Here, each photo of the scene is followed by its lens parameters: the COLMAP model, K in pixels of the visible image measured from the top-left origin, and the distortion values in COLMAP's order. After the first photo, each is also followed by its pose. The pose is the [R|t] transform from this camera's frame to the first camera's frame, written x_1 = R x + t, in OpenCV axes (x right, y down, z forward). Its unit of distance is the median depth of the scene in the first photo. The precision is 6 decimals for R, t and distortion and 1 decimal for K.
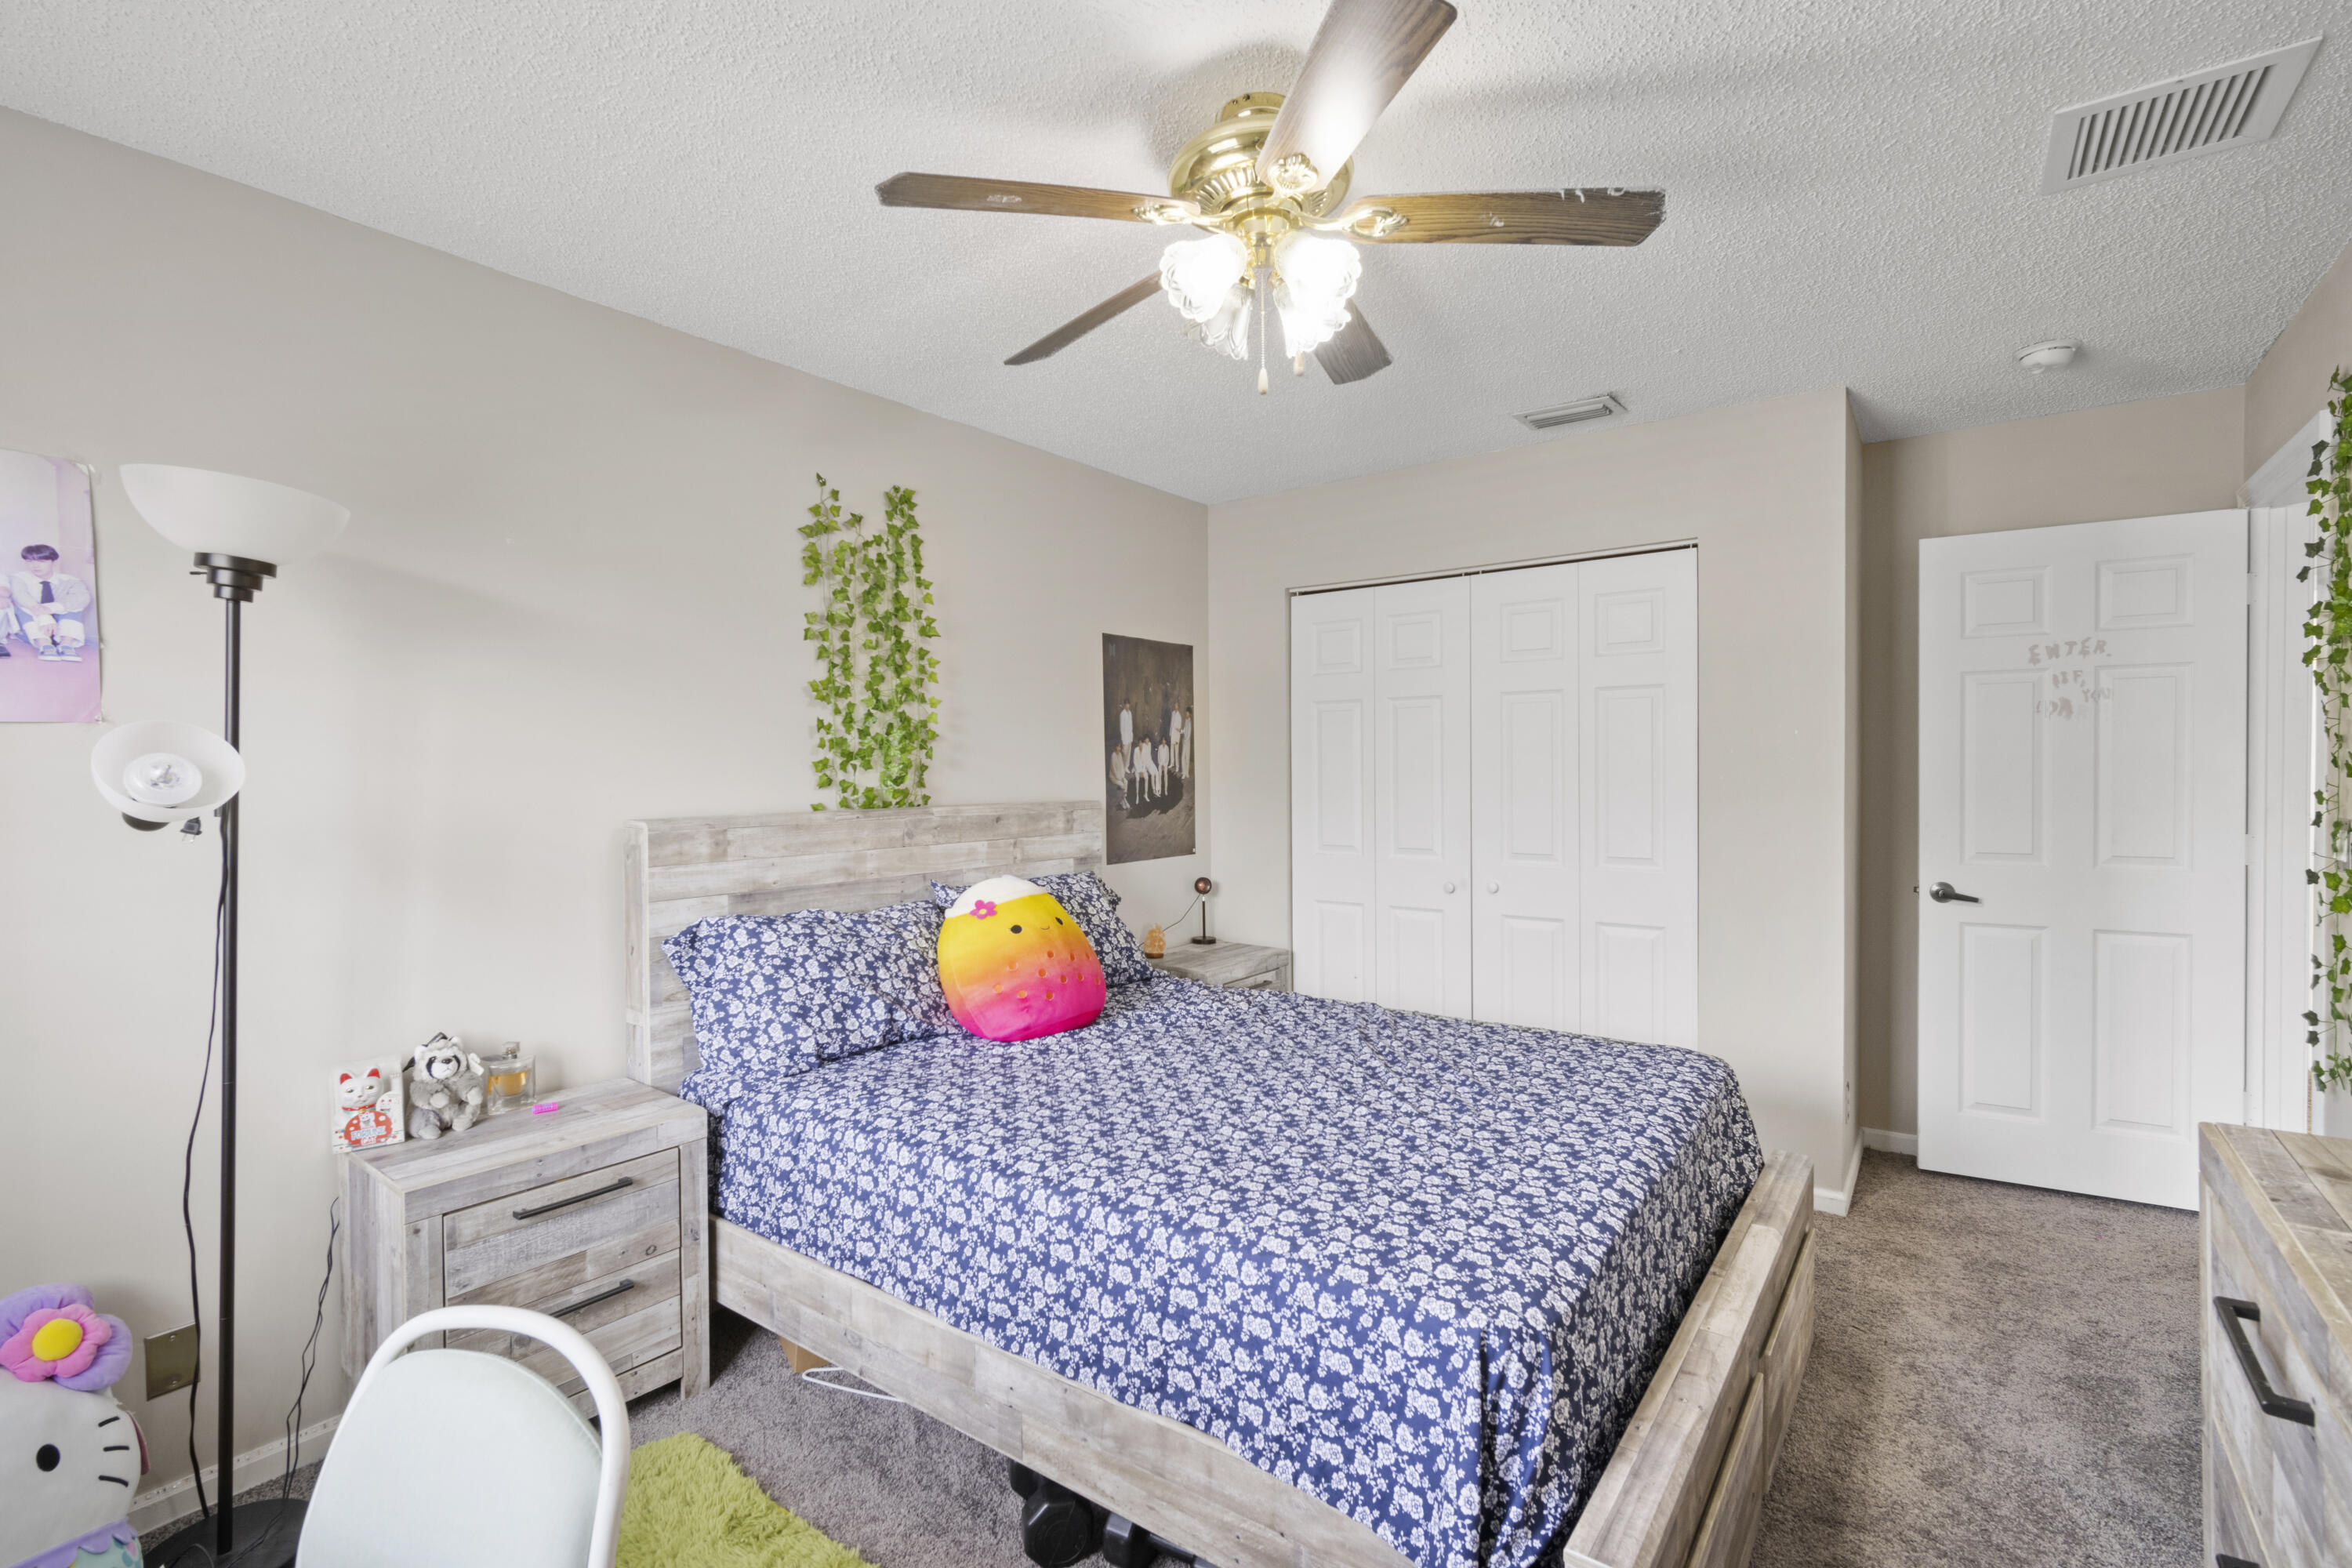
lens RADIAL K [[1061.1, 0, 1175.4], [0, 1061.1, 772.7], [0, 0, 1]] dist [0.001880, 0.000259]
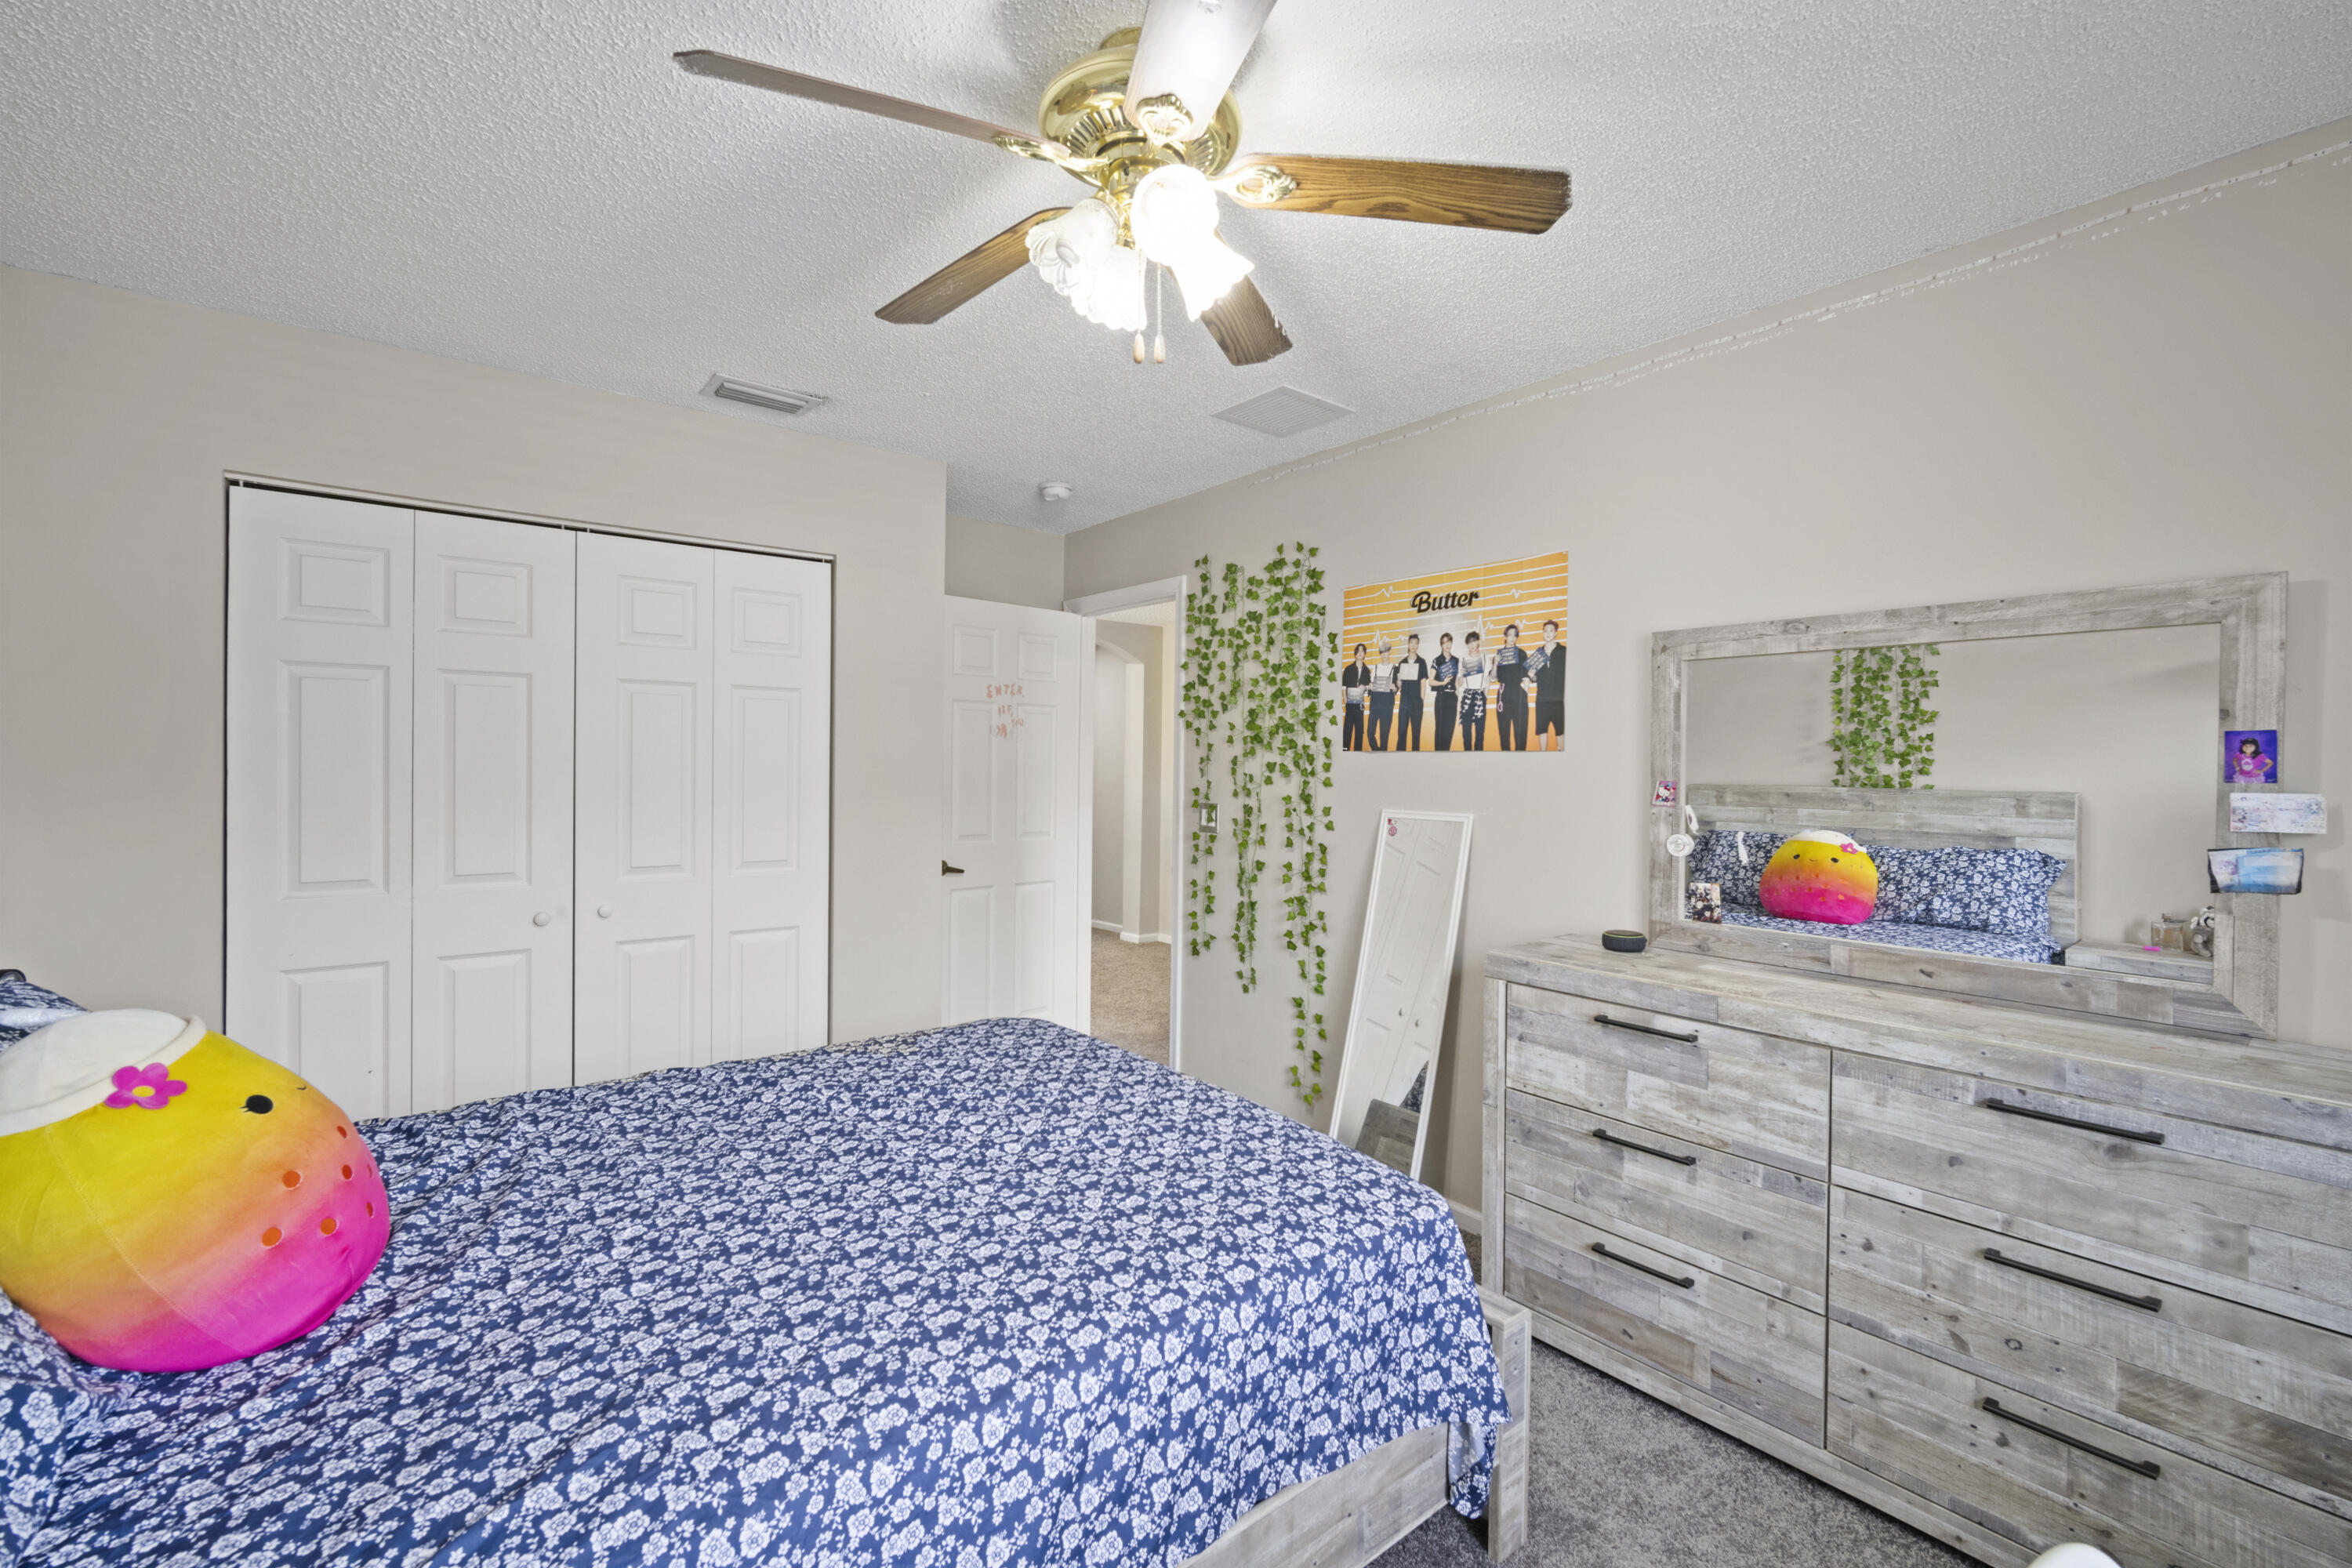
lens RADIAL K [[1018.6, 0, 1175.6], [0, 1018.6, 766.6], [0, 0, 1]] dist [-0.002425, -0.000207]
pose [[0.249139, 0.010827, 0.968407, -0.430257], [-0.007453, 0.999929, -0.009262, -0.001842], [-0.968439, -0.004910, 0.249202, 0.433427]]
